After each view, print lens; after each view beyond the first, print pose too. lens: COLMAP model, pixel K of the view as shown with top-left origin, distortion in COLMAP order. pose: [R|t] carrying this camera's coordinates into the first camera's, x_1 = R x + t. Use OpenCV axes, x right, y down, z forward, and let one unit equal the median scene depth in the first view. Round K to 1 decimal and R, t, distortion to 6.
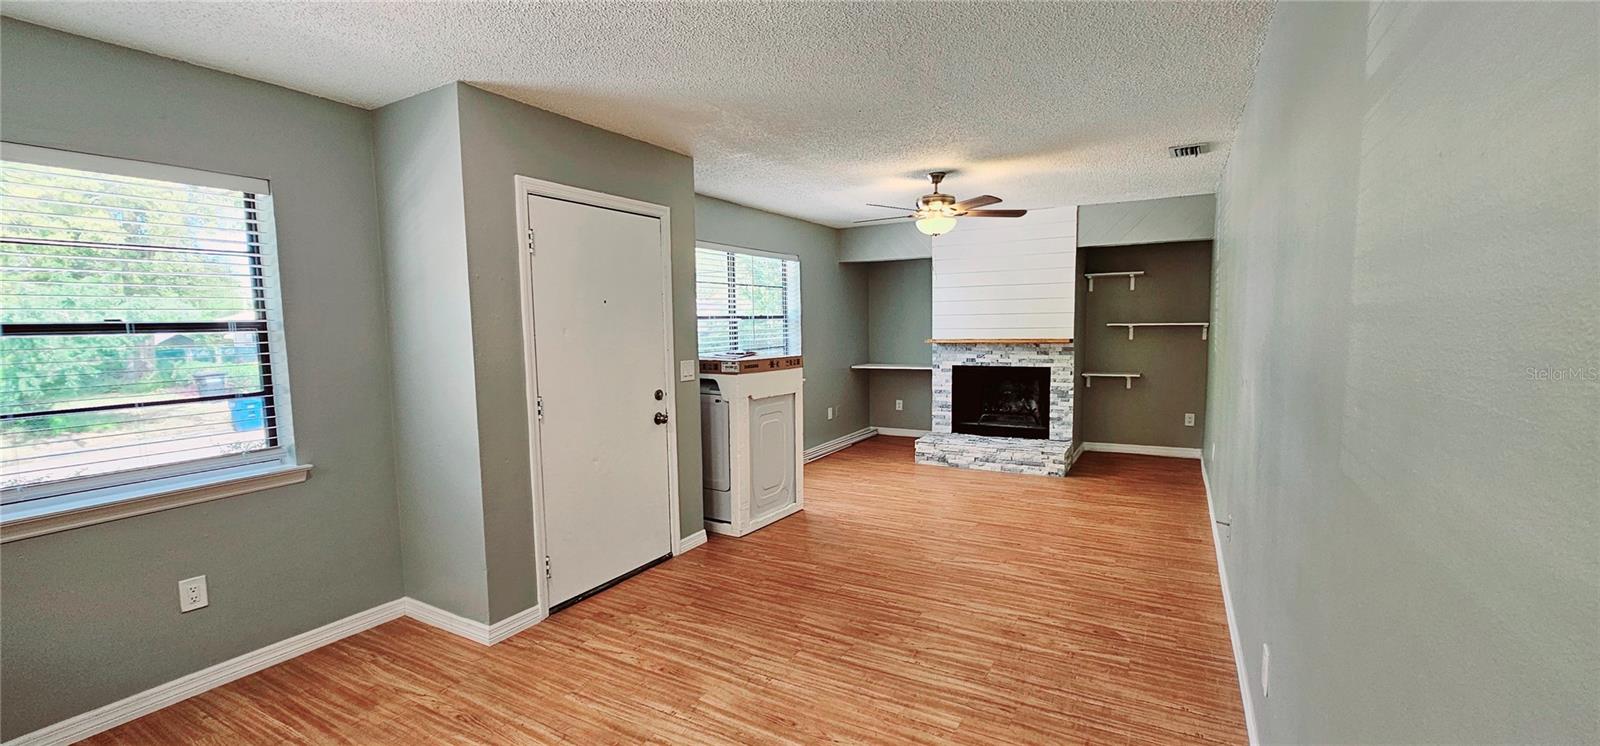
lens RADIAL K [[663.7, 0, 791.0], [0, 663.7, 387.9], [0, 0, 1]] dist [-0.001936, -0.000592]
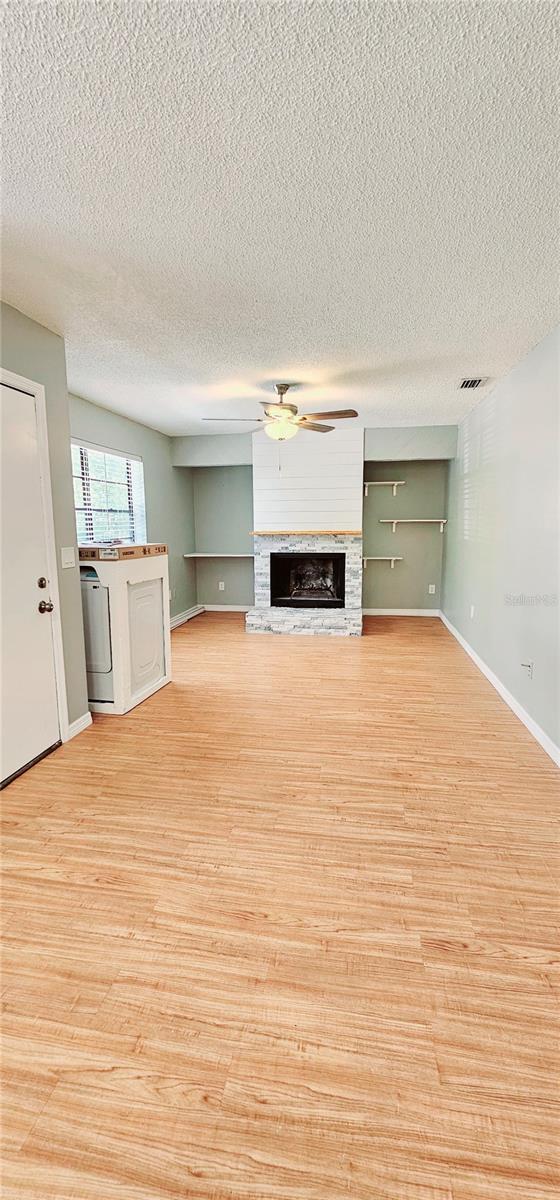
lens RADIAL K [[497.8, 0, 273.2], [0, 497.8, 599.5], [0, 0, 1]] dist [-0.001936, -0.000592]
pose [[0.940007, -0.043383, 0.338385, -0.117268], [0.025648, 0.998061, 0.056711, 0.002074], [-0.340189, -0.044630, 0.939297, 0.184615]]
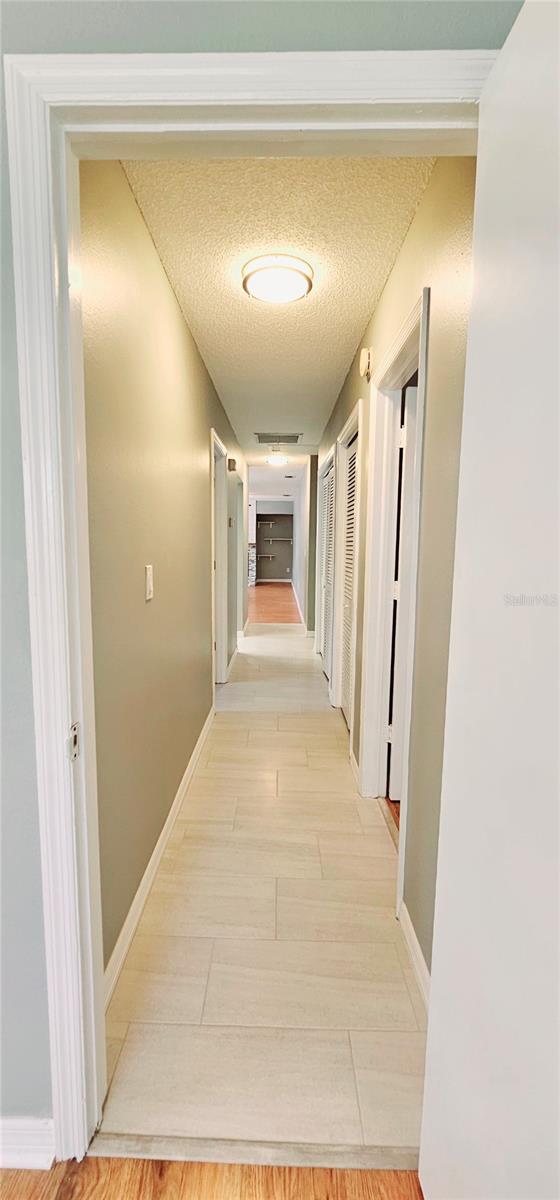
lens RADIAL K [[497.8, 0, 277.0], [0, 497.8, 596.5], [0, 0, 1]] dist [-0.001936, -0.000592]
pose [[0.869103, -0.031067, 0.493655, -0.947006], [0.022245, 0.999471, 0.023735, 0.179266], [-0.494131, -0.009647, 0.869334, -1.582799]]
